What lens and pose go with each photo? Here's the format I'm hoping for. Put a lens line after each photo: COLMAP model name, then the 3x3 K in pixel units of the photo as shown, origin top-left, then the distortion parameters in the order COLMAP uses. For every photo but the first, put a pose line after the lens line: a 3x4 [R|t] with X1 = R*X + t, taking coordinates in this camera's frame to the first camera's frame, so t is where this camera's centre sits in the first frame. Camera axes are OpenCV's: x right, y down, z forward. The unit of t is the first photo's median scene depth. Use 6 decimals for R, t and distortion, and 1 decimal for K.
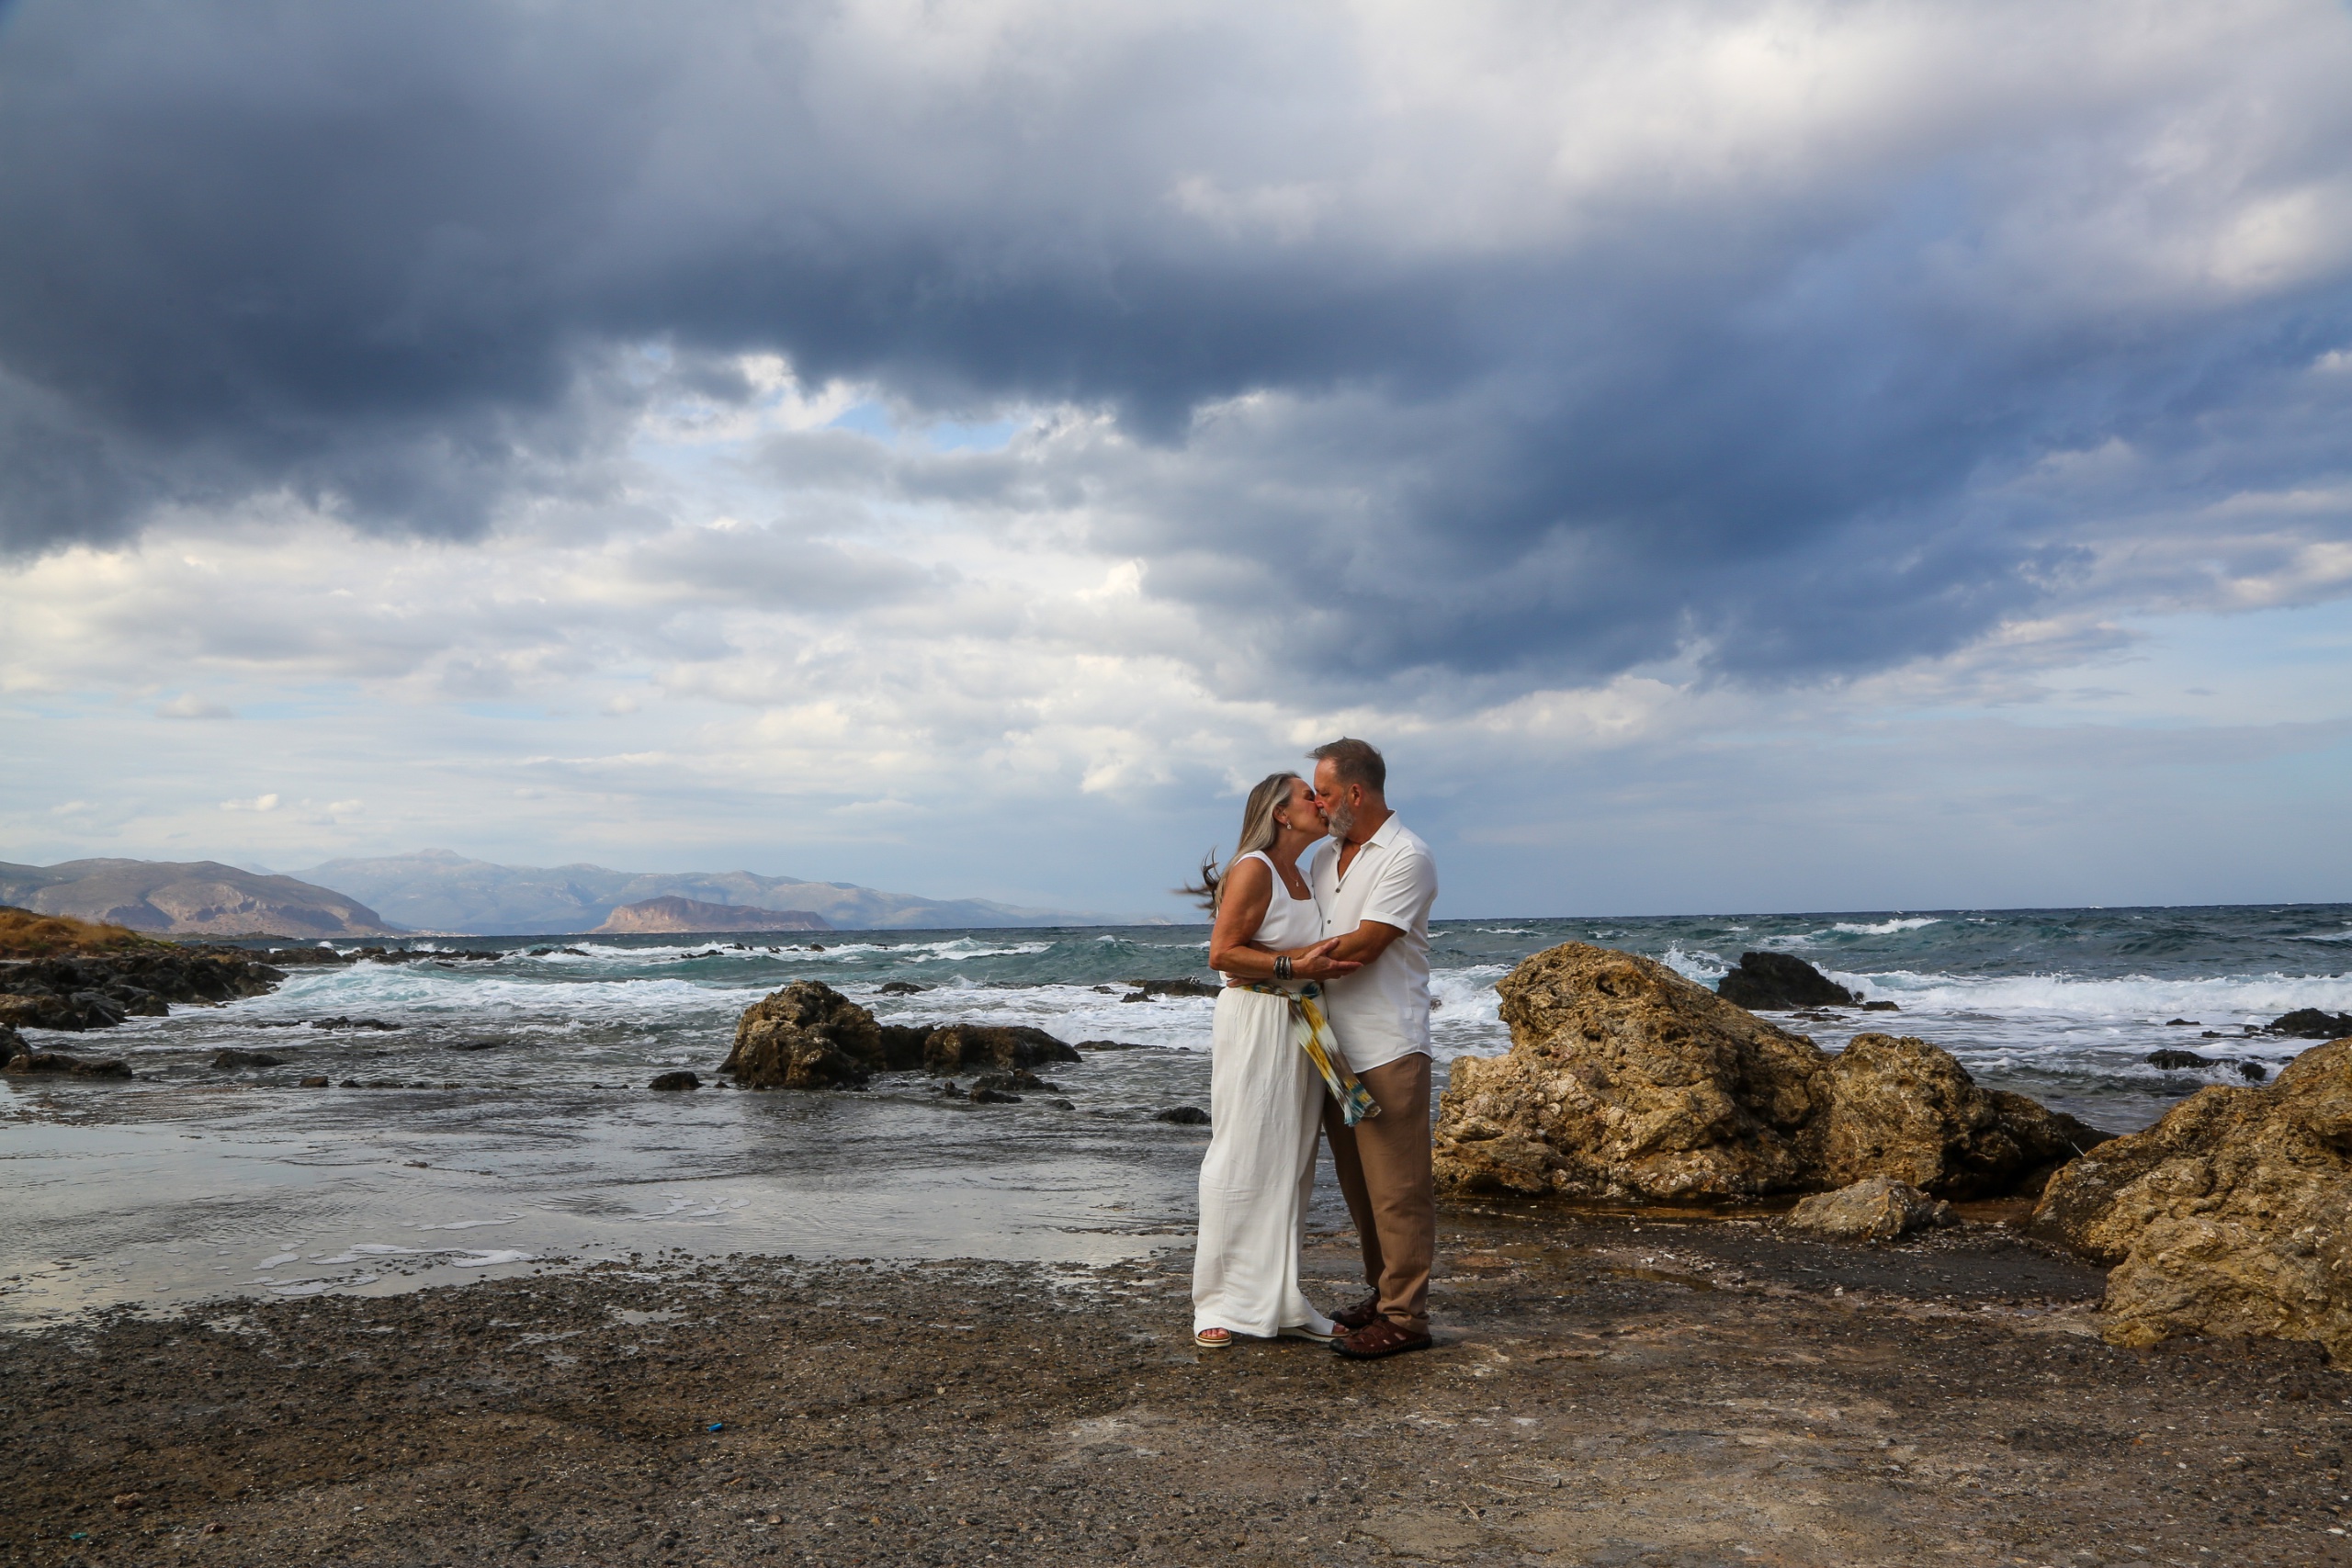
lens RADIAL K [[2150.9, 0, 1163.4], [0, 2150.9, 816.2], [0, 0, 1]] dist [-0.064593, 0.100438]
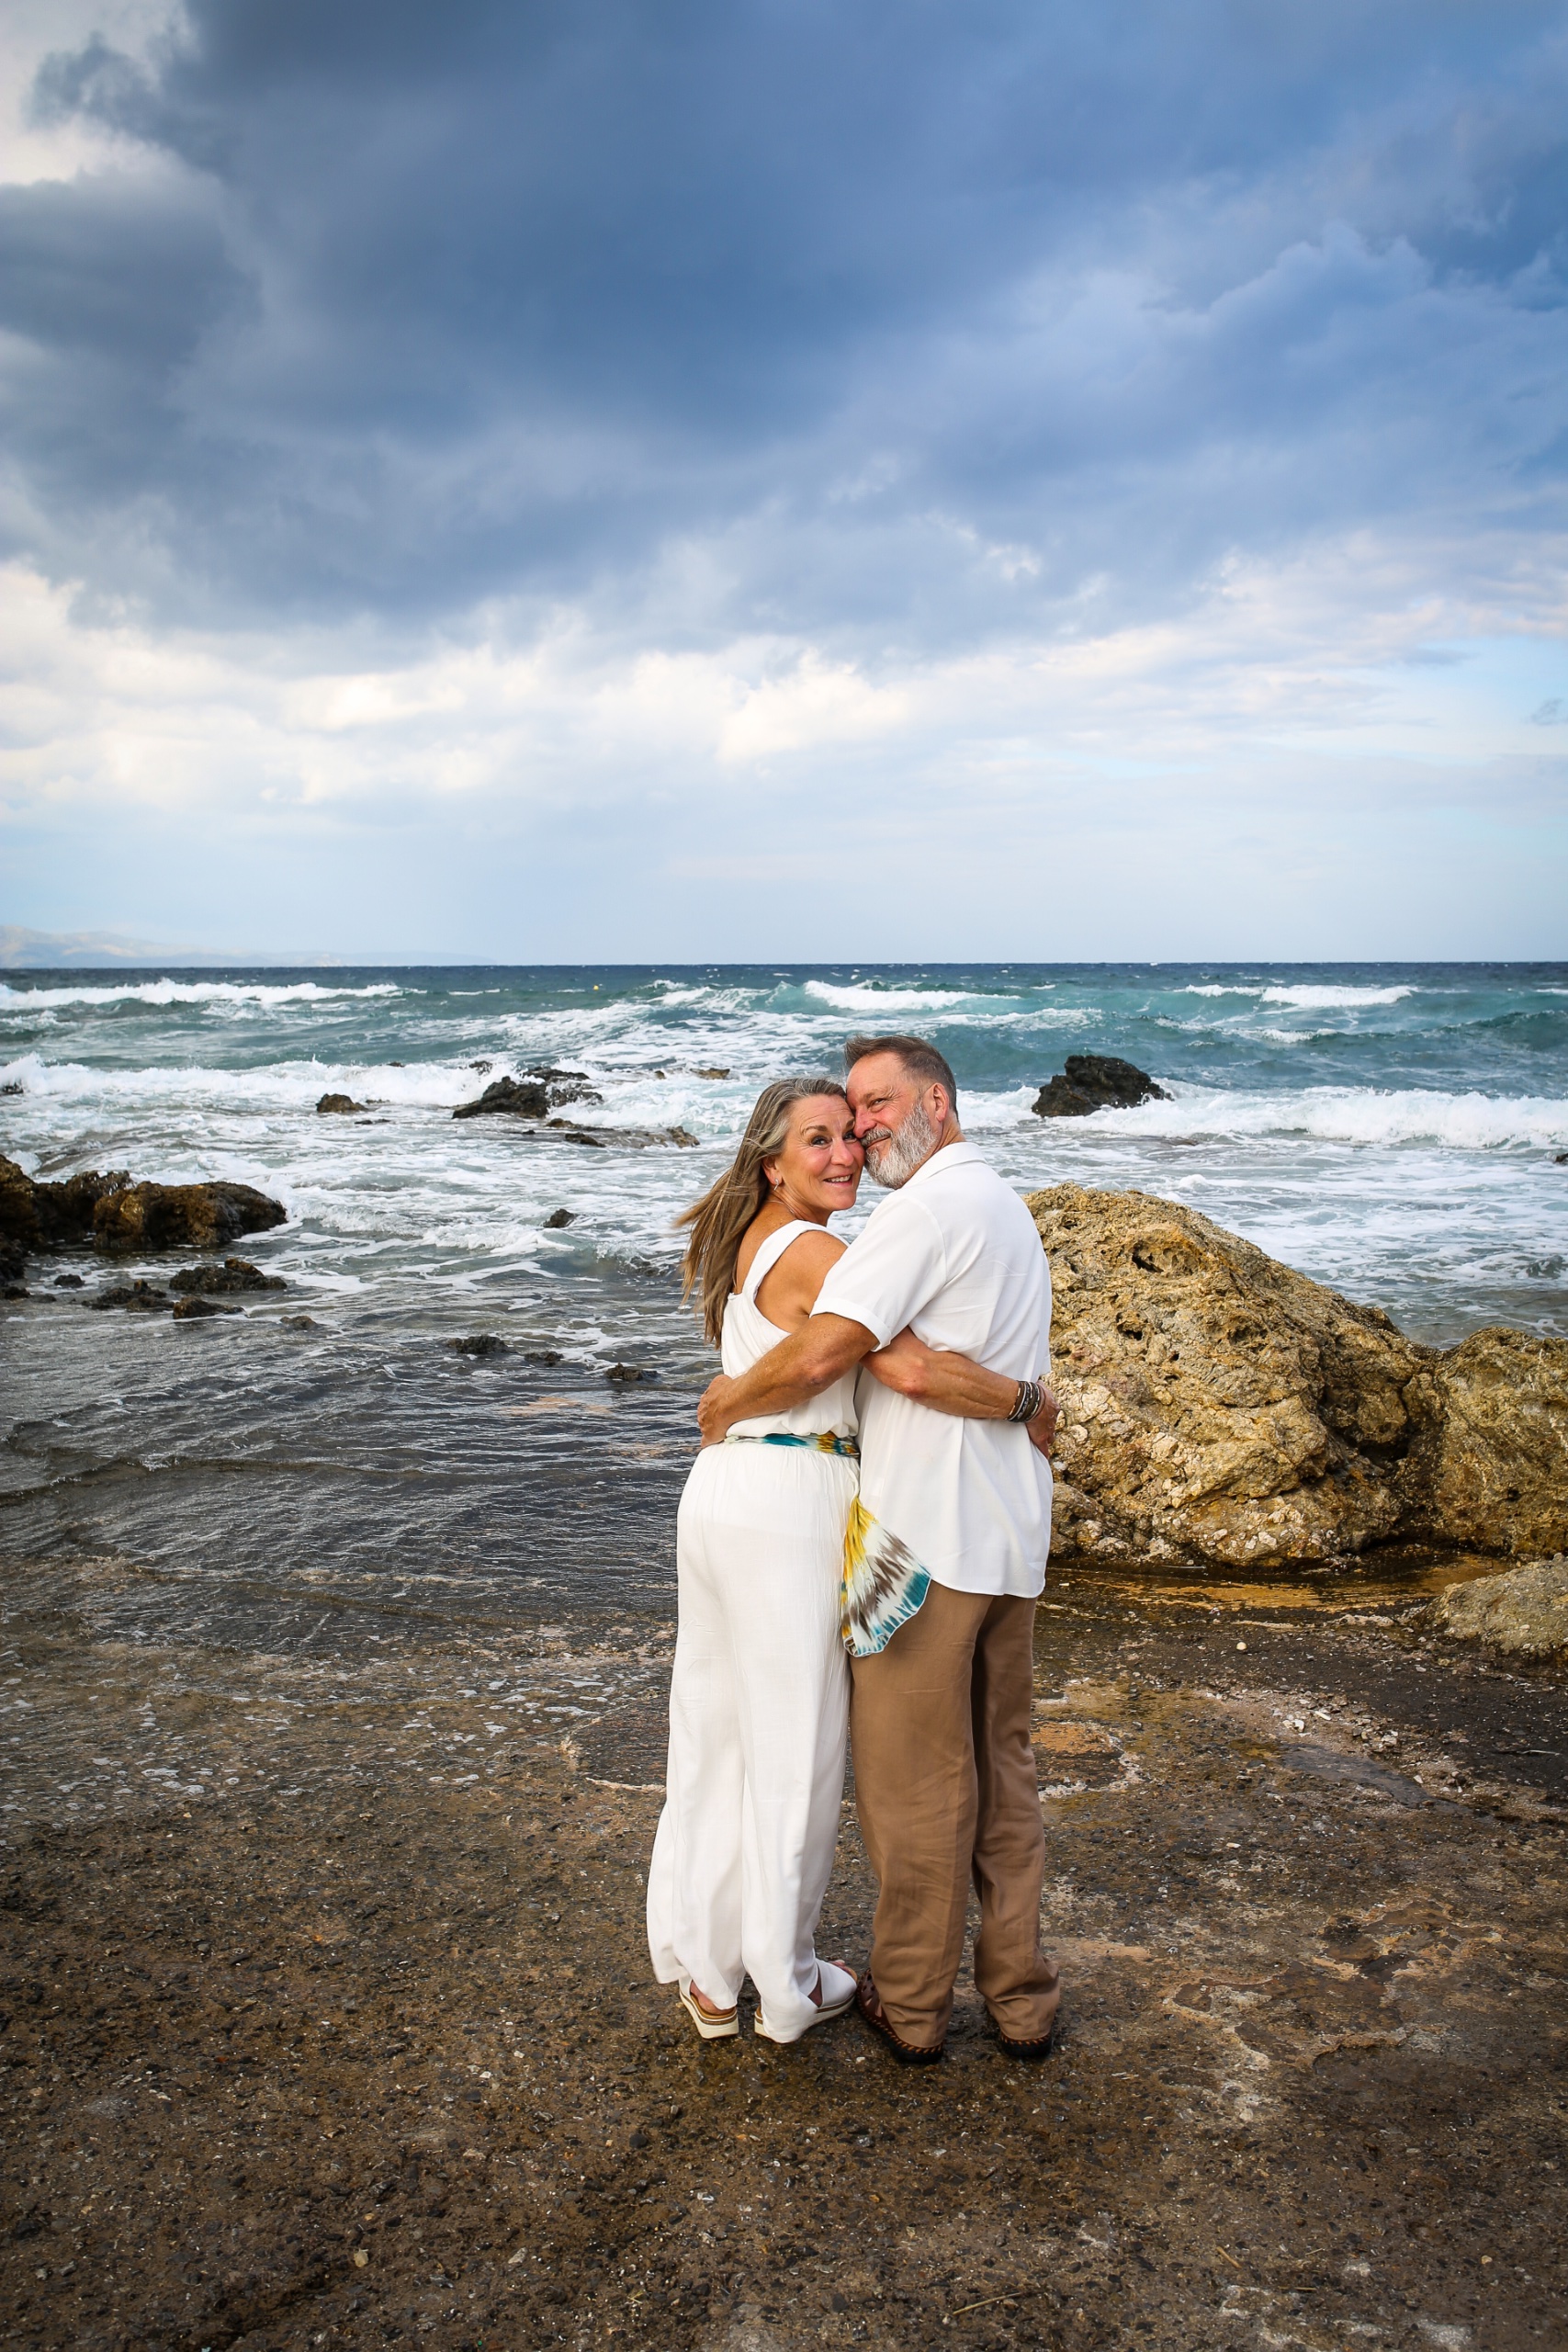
lens RADIAL K [[2293.6, 0, 781.4], [0, 2293.6, 1178.3], [0, 0, 1]] dist [-0.075180, 0.131227]
pose [[0.976899, -0.009926, 0.213471, -0.081775], [-0.025059, 0.986708, 0.160557, -0.072184], [-0.212228, -0.162197, 0.963666, 0.309223]]
